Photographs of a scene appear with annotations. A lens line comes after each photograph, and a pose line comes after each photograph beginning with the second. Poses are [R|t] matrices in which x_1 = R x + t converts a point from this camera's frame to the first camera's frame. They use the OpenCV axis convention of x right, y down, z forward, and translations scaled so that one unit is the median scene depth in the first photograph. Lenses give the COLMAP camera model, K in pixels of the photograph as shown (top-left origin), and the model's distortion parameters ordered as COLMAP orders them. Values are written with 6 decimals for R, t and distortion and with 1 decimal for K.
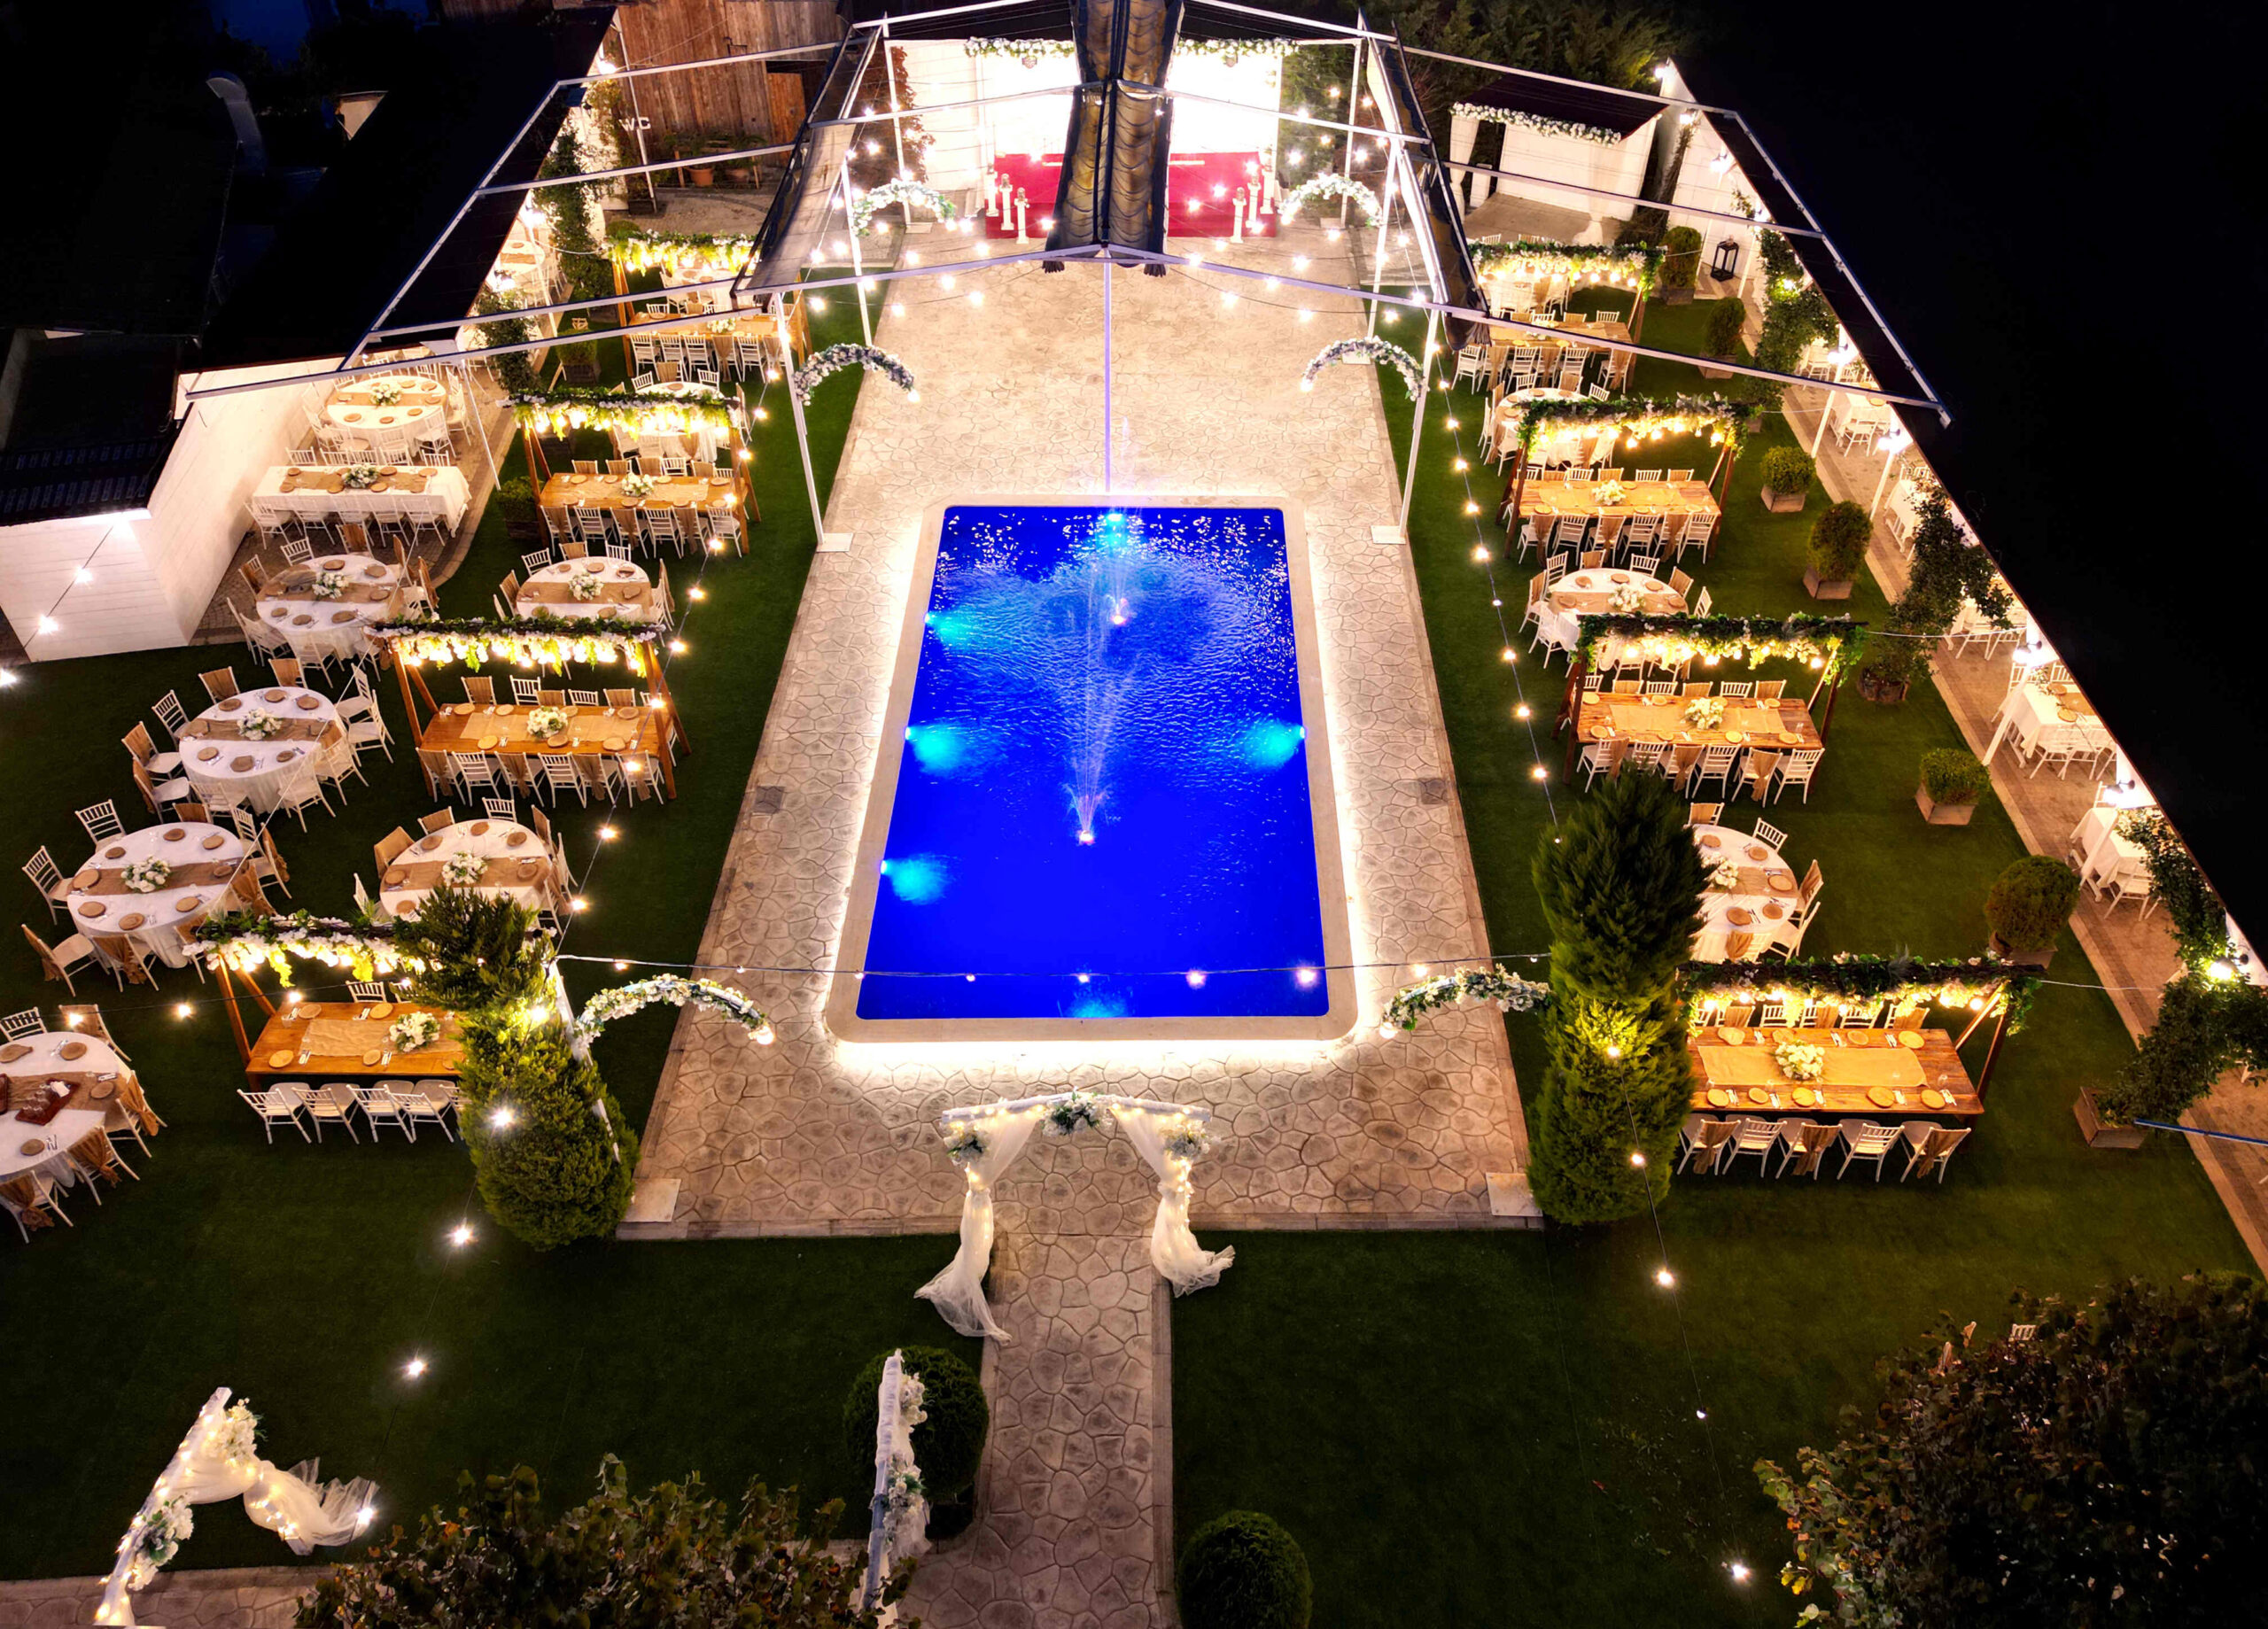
lens RADIAL K [[1593.1, 0, 1134.0], [0, 1593.1, 814.5], [0, 0, 1]] dist [0.036421, -0.005093]
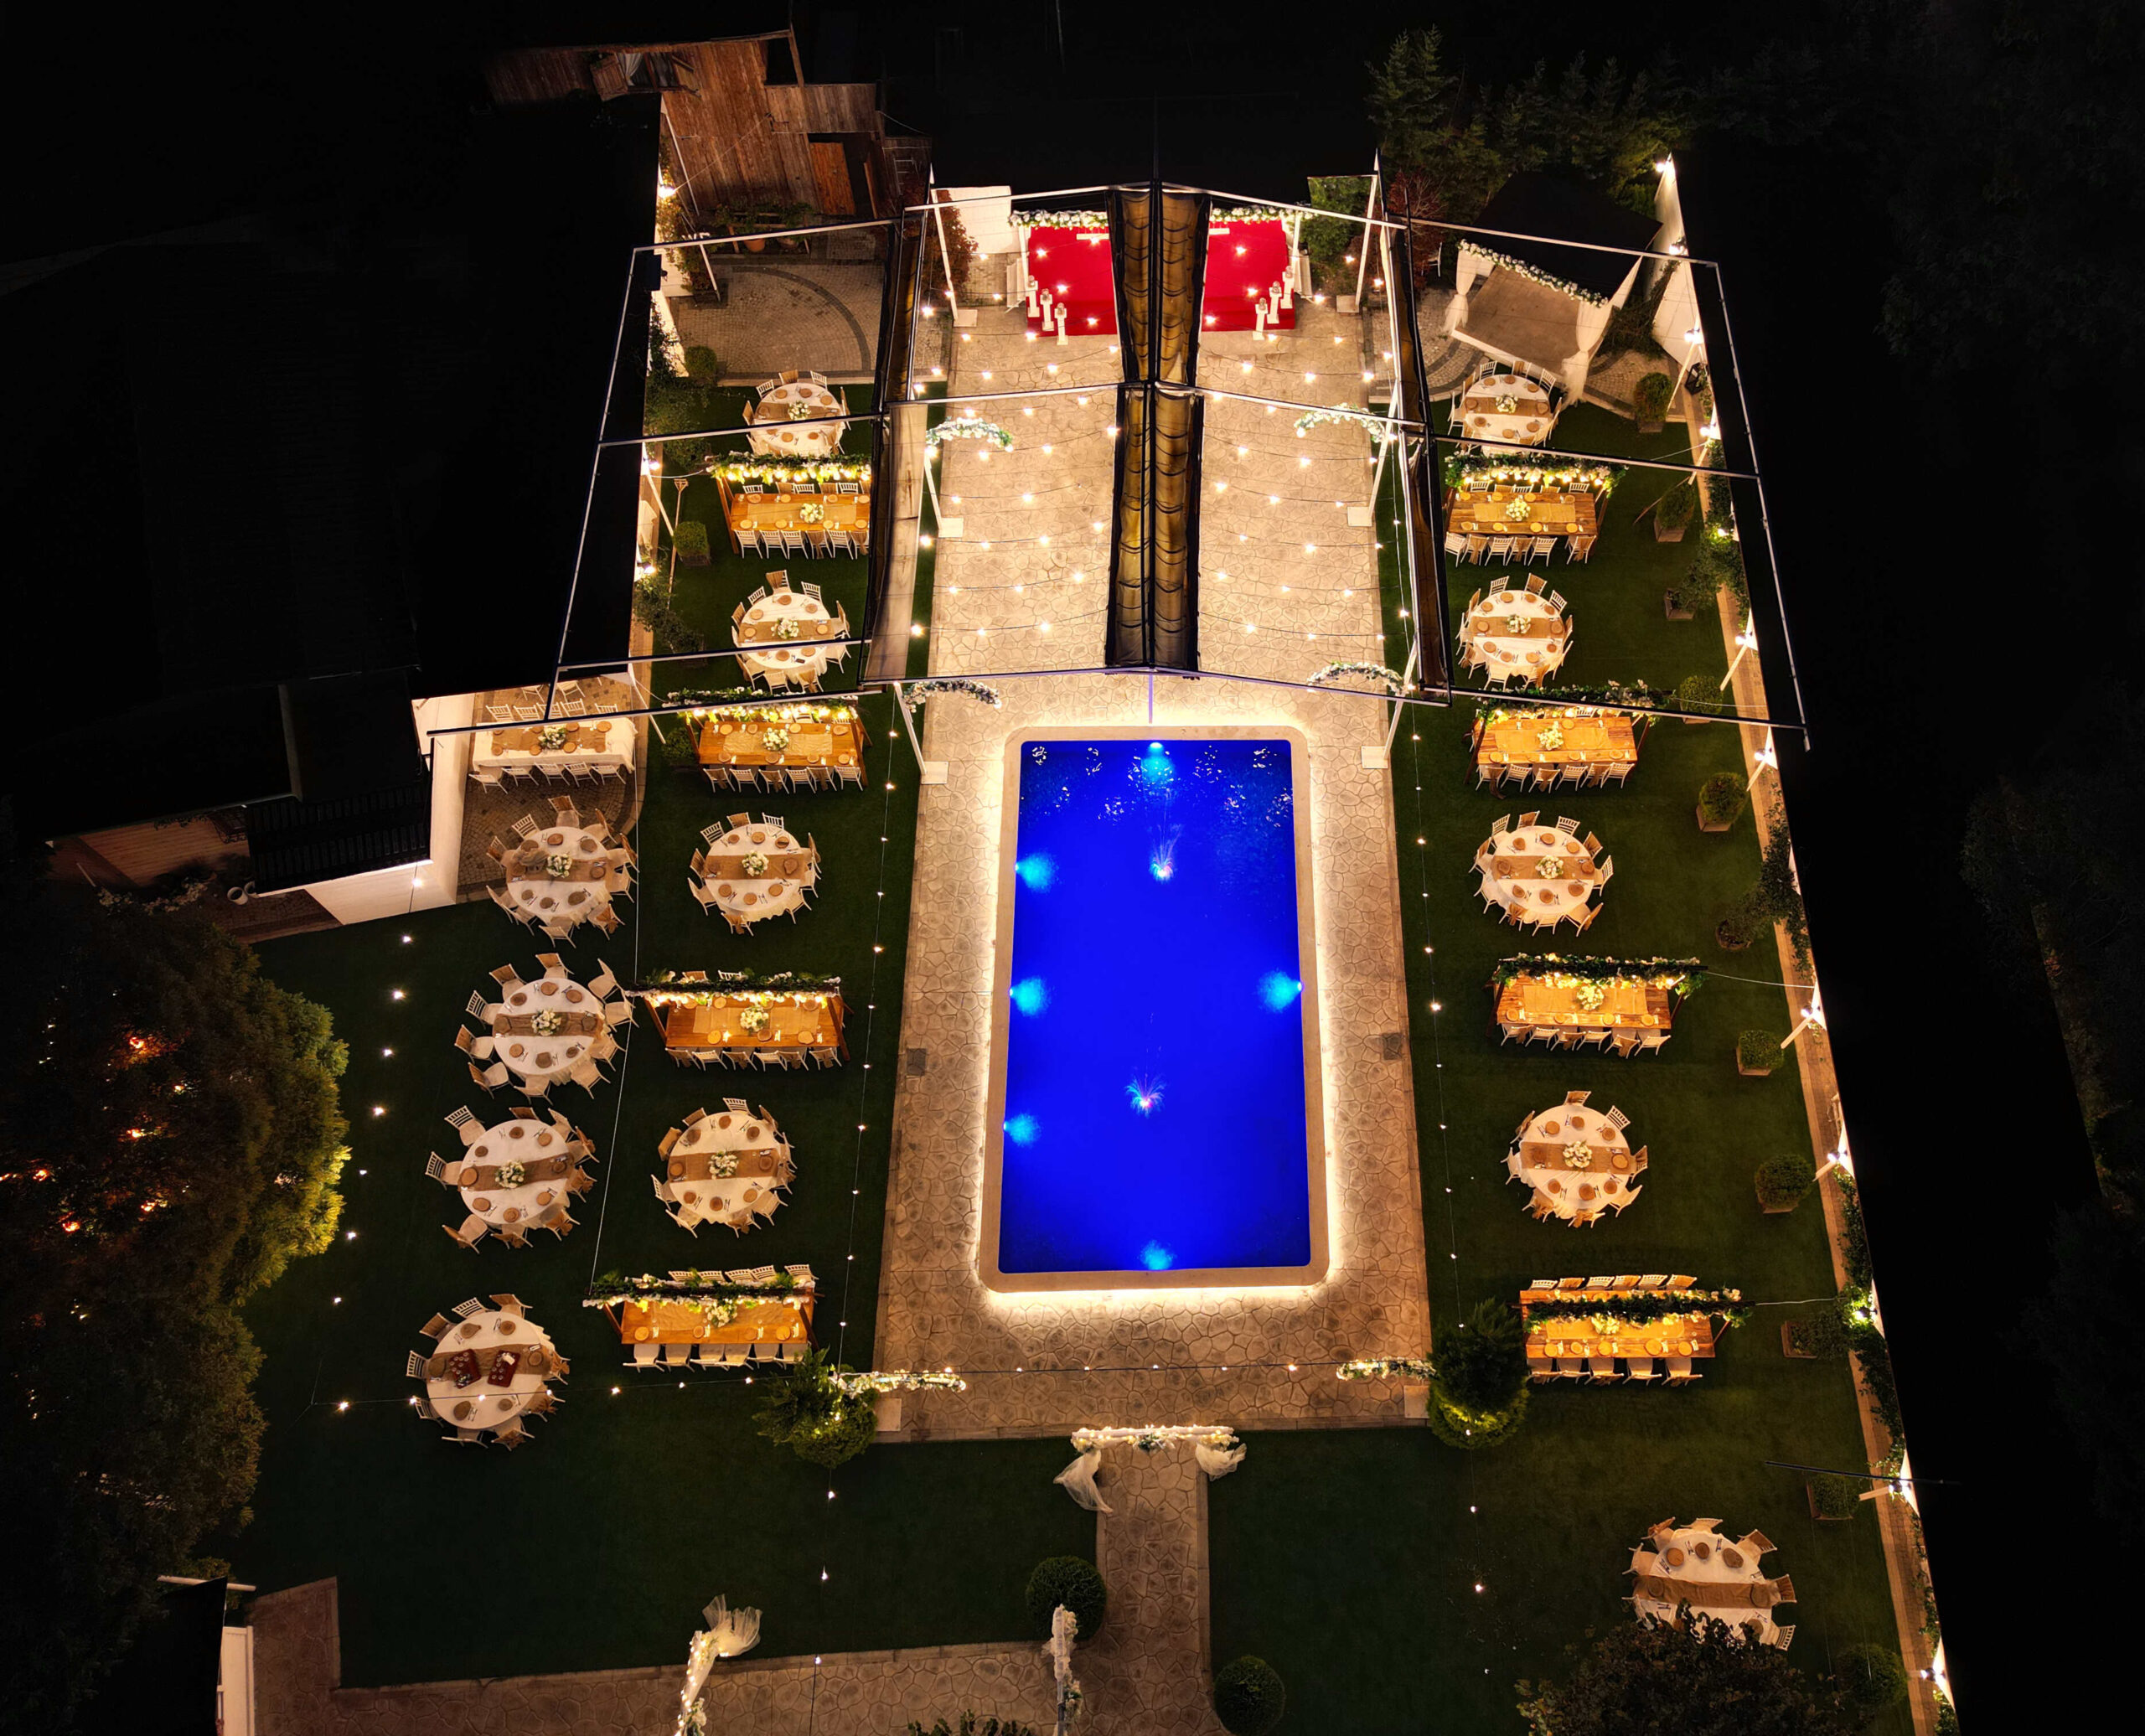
lens RADIAL K [[1599.6, 0, 1159.8], [0, 1599.6, 868.6], [0, 0, 1]] dist [0.044750, -0.006780]
pose [[0.999916, -0.011340, 0.006200, -0.025048], [0.008277, 0.930332, 0.366624, -0.754389], [-0.009925, -0.366542, 0.930348, -0.271032]]
